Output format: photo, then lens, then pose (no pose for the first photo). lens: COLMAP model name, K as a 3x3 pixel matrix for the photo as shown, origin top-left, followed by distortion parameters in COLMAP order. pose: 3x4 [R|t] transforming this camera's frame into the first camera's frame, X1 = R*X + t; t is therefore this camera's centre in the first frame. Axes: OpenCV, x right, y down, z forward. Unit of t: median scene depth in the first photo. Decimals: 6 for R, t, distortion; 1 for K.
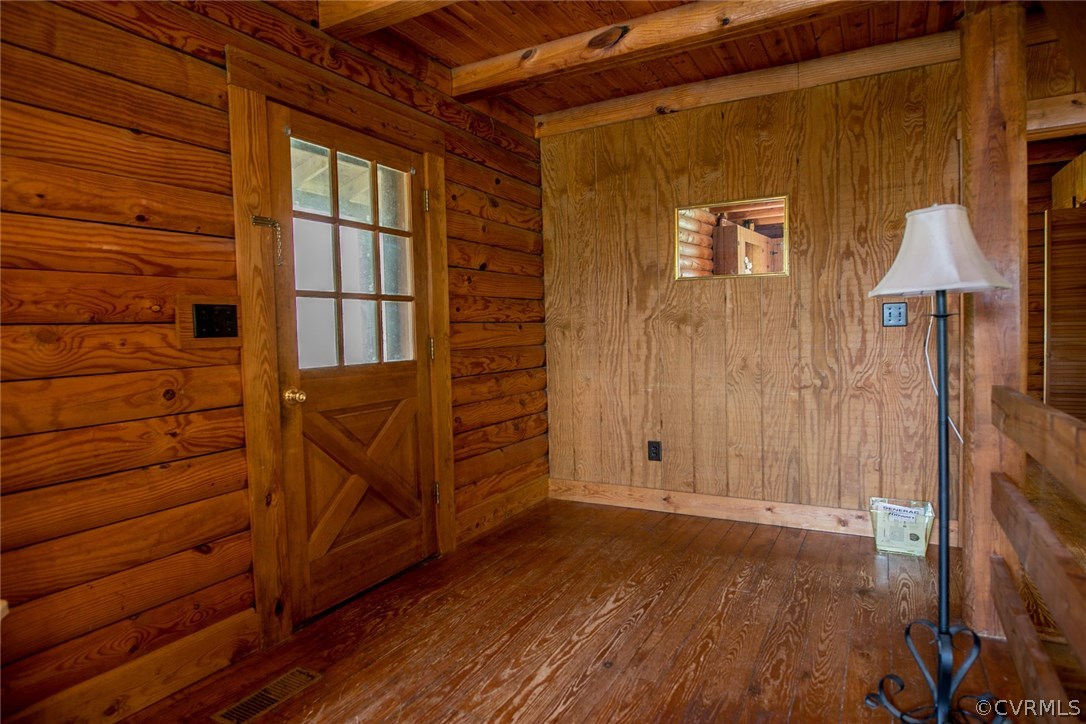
lens RADIAL K [[625.0, 0, 543.0], [0, 625.0, 362.0], [0, 0, 1]] dist [-0.023194, -0.001070]
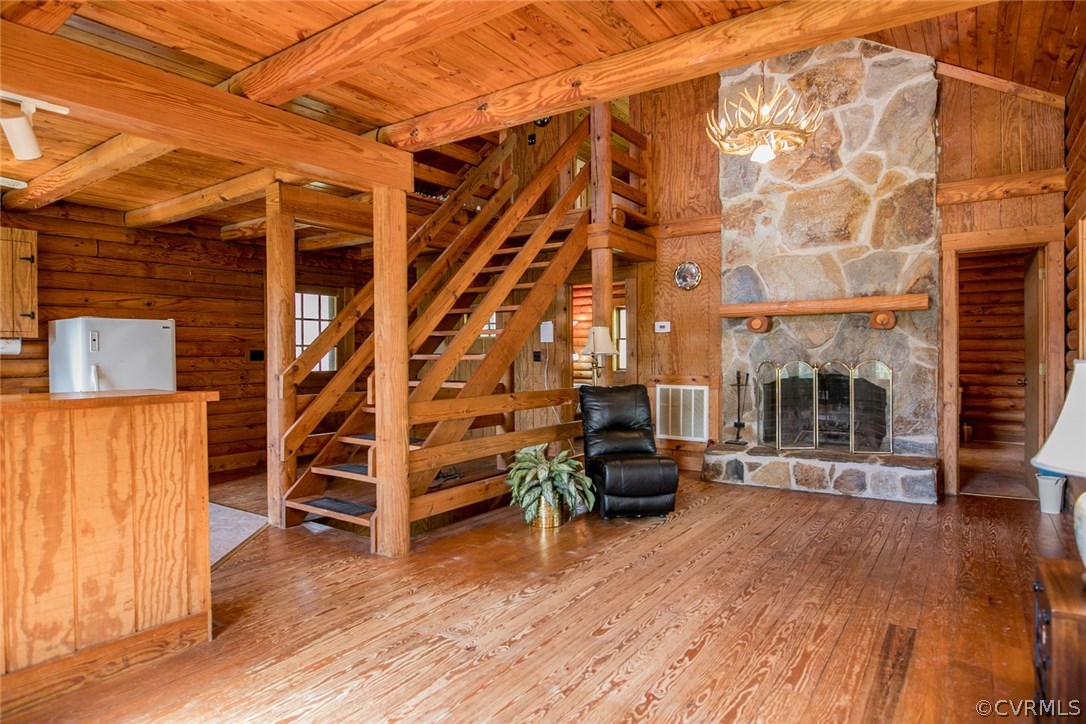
lens RADIAL K [[625.0, 0, 543.0], [0, 625.0, 362.0], [0, 0, 1]] dist [-0.023194, -0.001070]
pose [[0.993947, 0.024301, -0.107136, 0.855835], [-0.028088, 0.999028, -0.033980, 0.023009], [0.106206, 0.036784, 0.993664, -1.353503]]
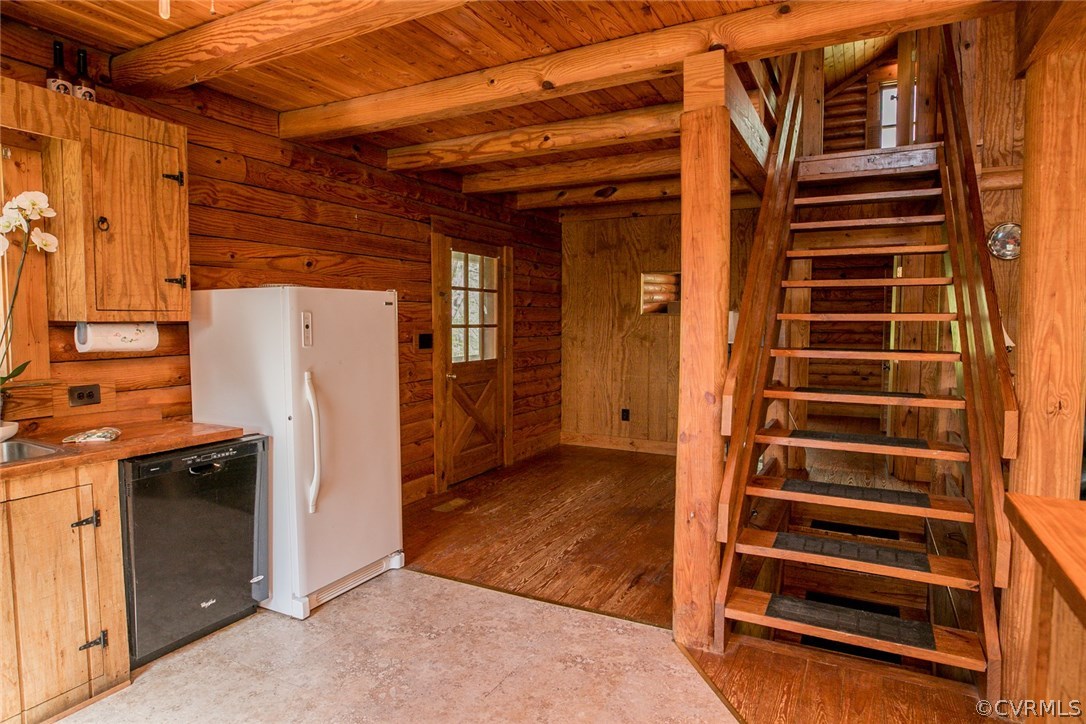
lens RADIAL K [[625.0, 0, 543.0], [0, 625.0, 362.0], [0, 0, 1]] dist [-0.023194, -0.001070]
pose [[0.999384, 0.027714, 0.021538, -0.103538], [-0.028060, 0.999479, 0.015924, -0.025799], [-0.021085, -0.016518, 0.999641, -0.834896]]
